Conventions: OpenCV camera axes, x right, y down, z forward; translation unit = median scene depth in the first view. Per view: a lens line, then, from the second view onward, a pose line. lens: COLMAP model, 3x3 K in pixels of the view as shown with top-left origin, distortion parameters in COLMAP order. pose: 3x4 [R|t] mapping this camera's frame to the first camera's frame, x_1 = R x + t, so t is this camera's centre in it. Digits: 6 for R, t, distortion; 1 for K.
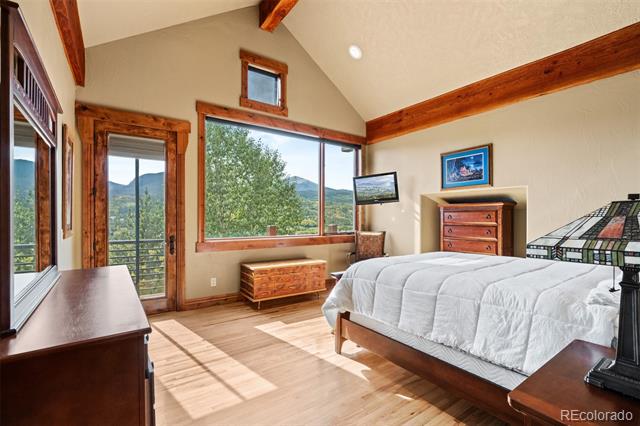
lens RADIAL K [[292.6, 0, 317.4], [0, 292.6, 217.5], [0, 0, 1]] dist [0.001157, -0.000429]
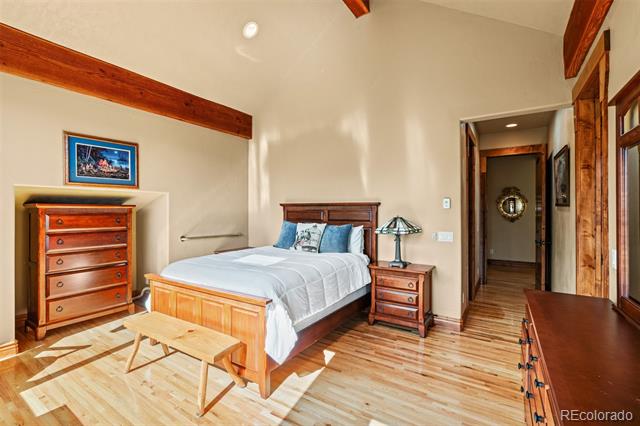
lens RADIAL K [[292.6, 0, 316.6], [0, 292.6, 210.1], [0, 0, 1]] dist [0.001157, -0.000429]
pose [[-0.361214, 0.002313, 0.932480, -0.481821], [0.000805, 0.999997, -0.002169, -0.033295], [-0.932483, -0.000033, -0.361215, 0.768278]]
